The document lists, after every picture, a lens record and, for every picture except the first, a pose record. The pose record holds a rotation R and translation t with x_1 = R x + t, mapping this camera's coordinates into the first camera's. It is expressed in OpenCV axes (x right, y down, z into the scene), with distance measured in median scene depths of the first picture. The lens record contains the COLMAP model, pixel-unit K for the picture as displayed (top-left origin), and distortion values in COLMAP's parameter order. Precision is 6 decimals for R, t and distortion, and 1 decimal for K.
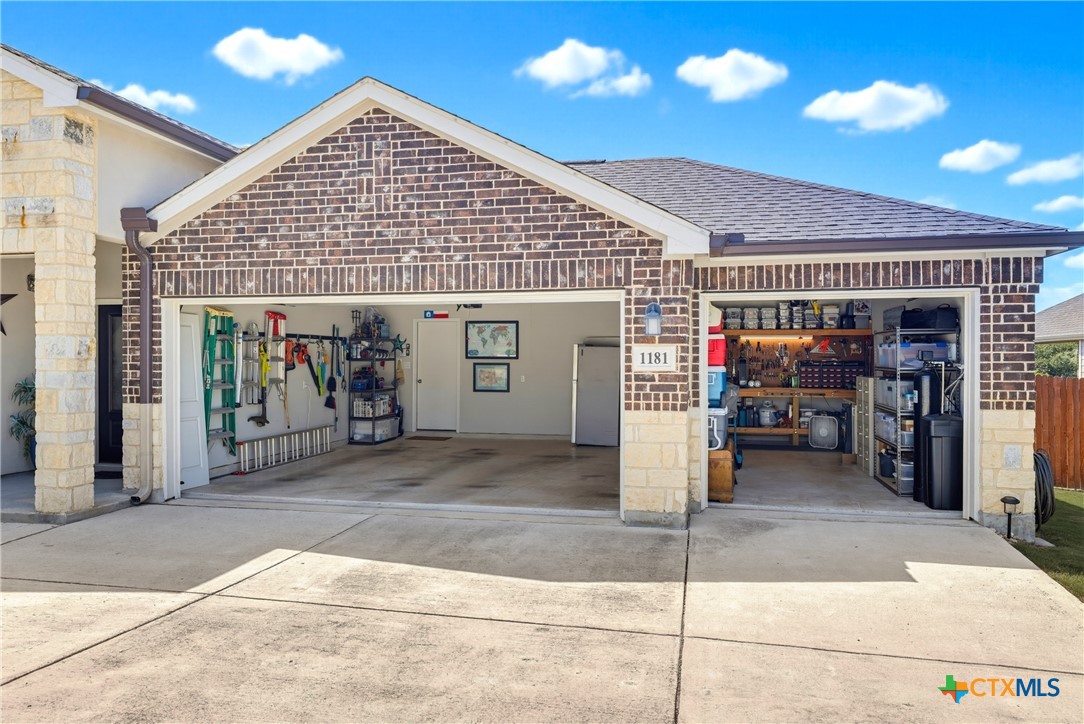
lens RADIAL K [[760.6, 0, 544.8], [0, 760.6, 357.3], [0, 0, 1]] dist [0.003674, 0.007669]
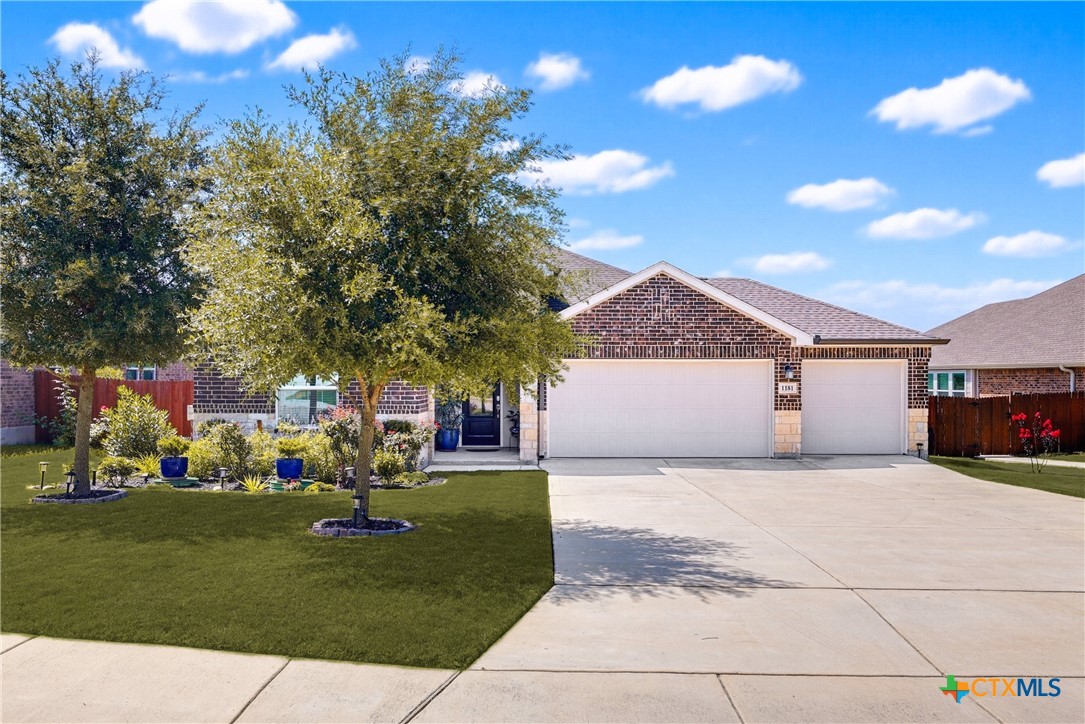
lens RADIAL K [[830.8, 0, 542.5], [0, 830.8, 370.0], [0, 0, 1]] dist [-0.006113, 0.003921]
pose [[0.975969, 0.001517, 0.217904, -1.105741], [-0.000725, 0.999993, -0.003715, -0.042736], [-0.217908, 0.003468, 0.975963, -1.288047]]
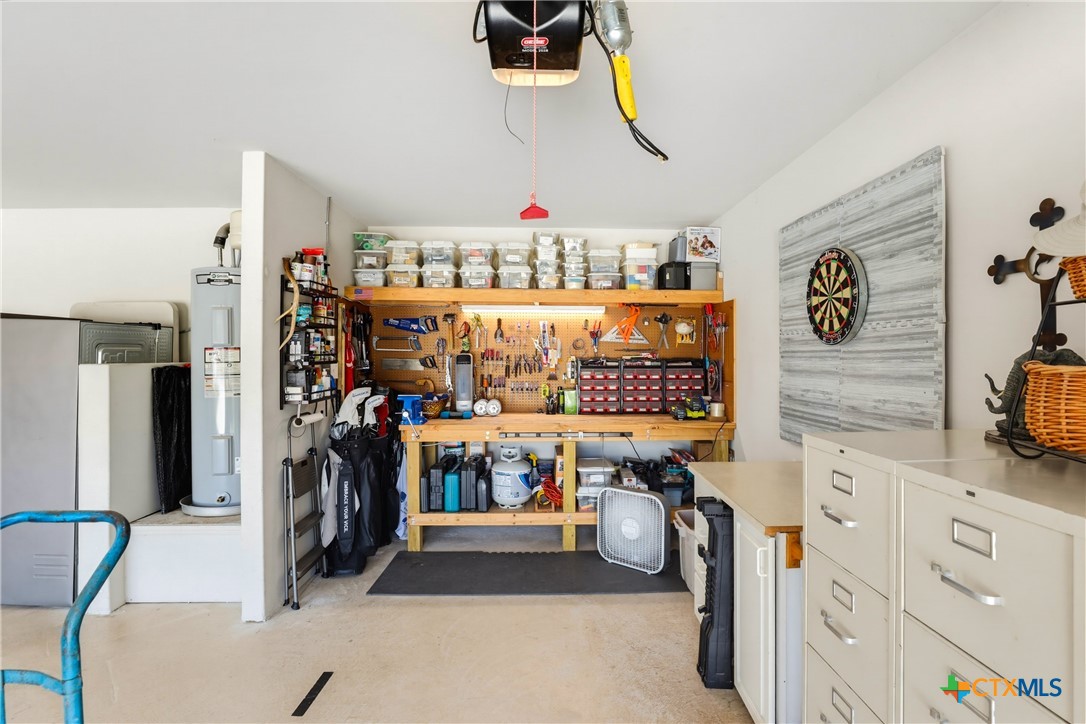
lens RADIAL K [[499.9, 0, 548.6], [0, 499.9, 359.0], [0, 0, 1]] dist [-0.042124, 0.011079]
pose [[0.973249, -0.002679, 0.229736, 0.244556], [0.002241, 0.999995, 0.002170, 0.004764], [-0.229740, -0.001597, 0.973251, 0.700771]]
